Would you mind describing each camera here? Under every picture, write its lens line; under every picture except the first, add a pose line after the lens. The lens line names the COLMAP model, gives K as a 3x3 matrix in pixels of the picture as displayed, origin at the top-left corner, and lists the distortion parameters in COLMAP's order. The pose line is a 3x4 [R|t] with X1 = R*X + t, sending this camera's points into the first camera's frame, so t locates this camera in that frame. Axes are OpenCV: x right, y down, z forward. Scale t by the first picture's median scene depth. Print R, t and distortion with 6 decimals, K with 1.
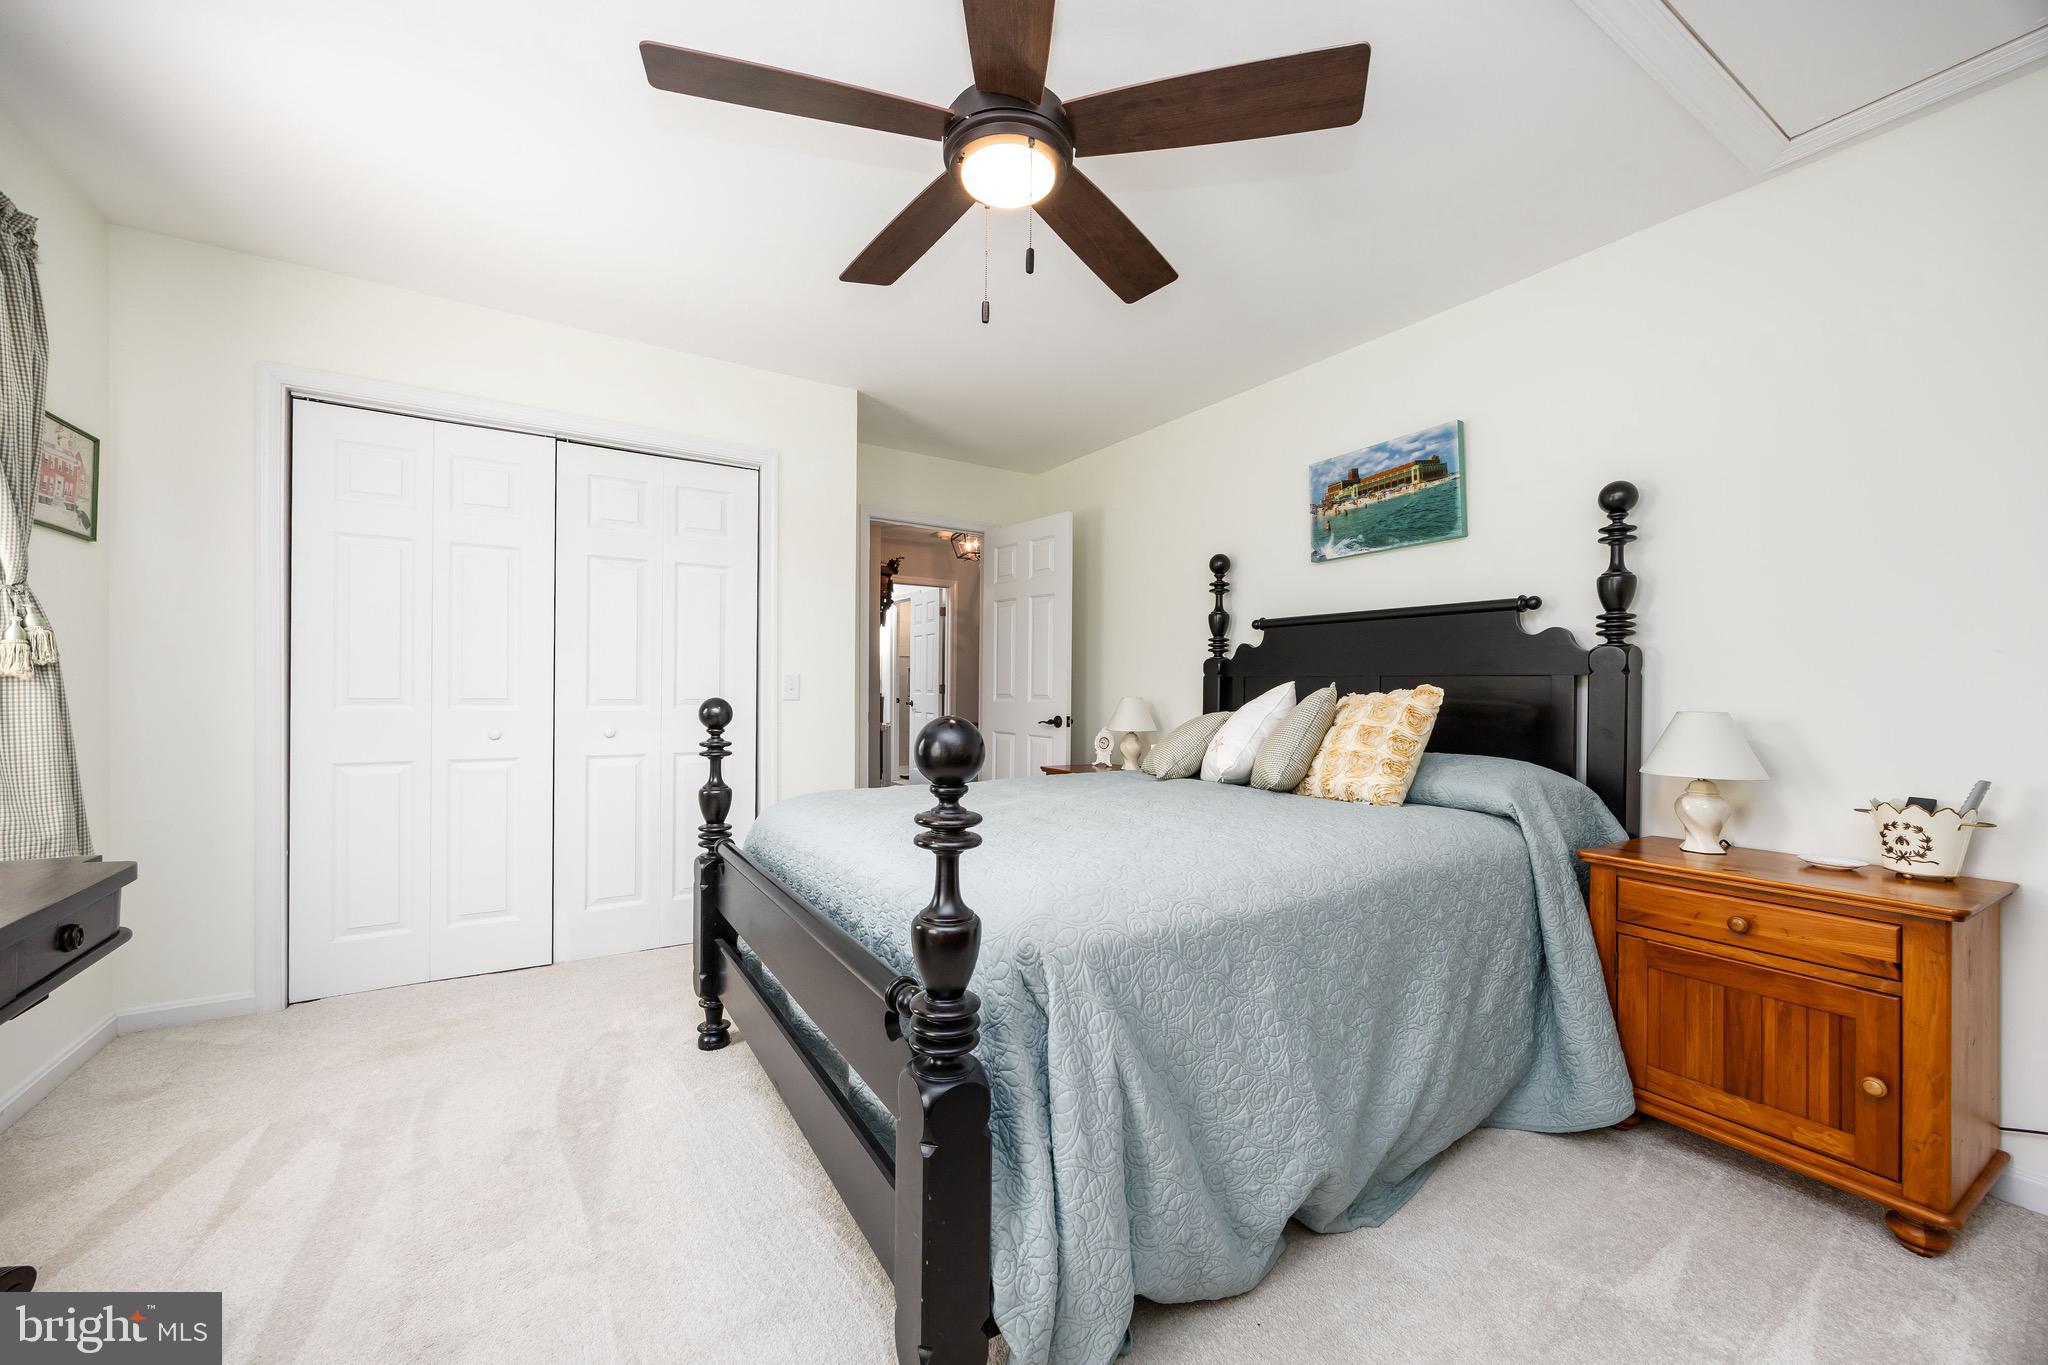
lens RADIAL K [[796.6, 0, 1021.2], [0, 796.6, 680.9], [0, 0, 1]] dist [-0.003256, -0.000393]
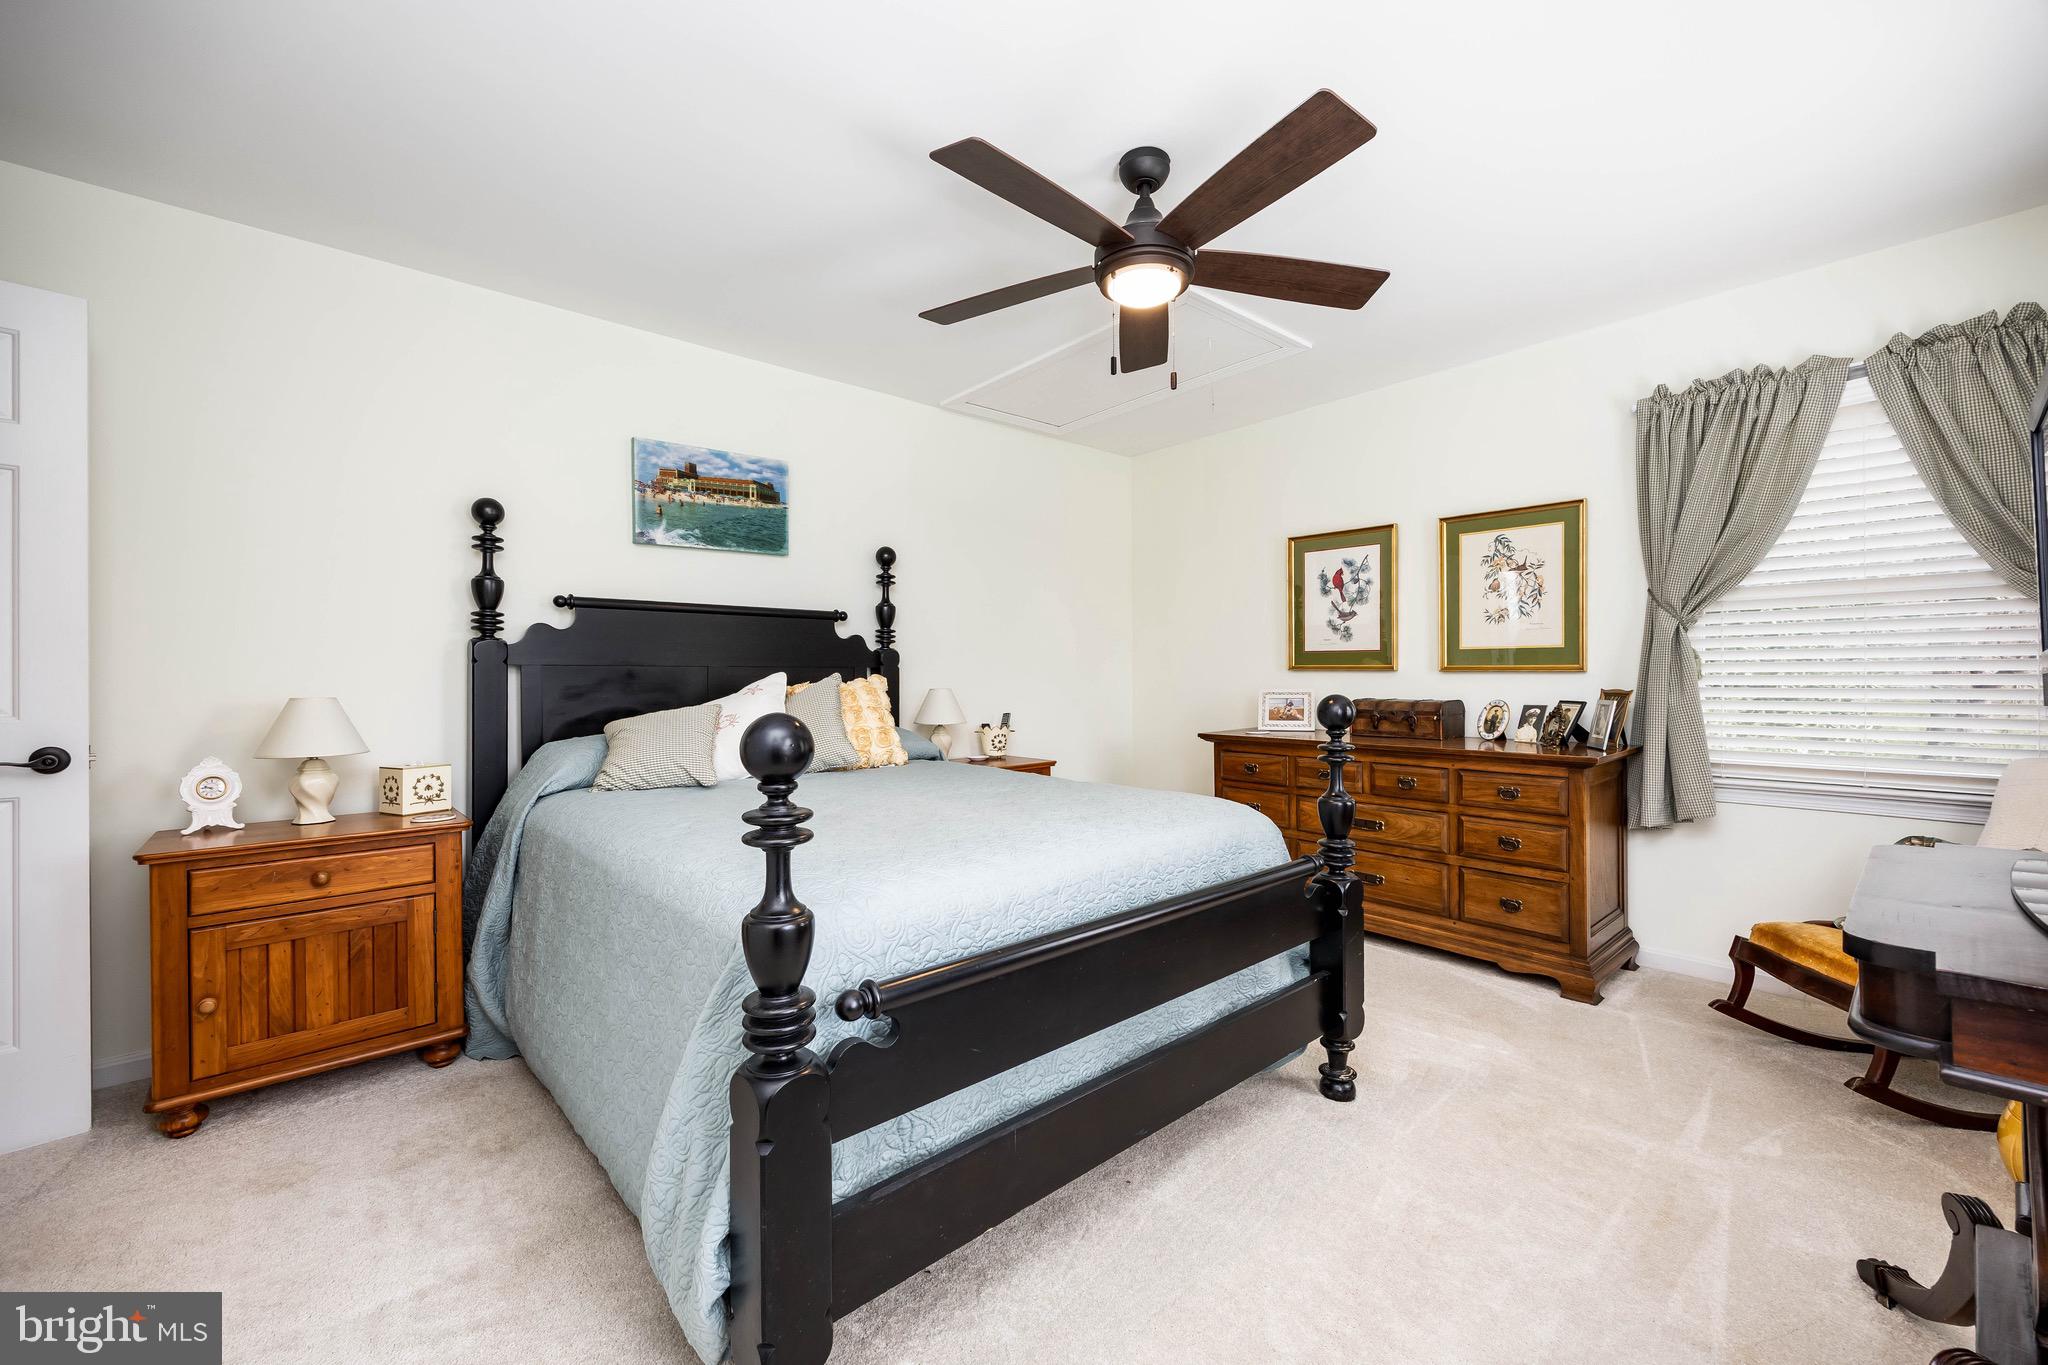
lens RADIAL K [[796.6, 0, 1019.5], [0, 796.6, 679.2], [0, 0, 1]] dist [-0.003256, -0.000393]
pose [[-0.153556, -0.001830, 0.988138, -0.656662], [0.003604, 0.999991, 0.002412, 0.009972], [-0.988133, 0.003932, -0.153548, 0.740512]]
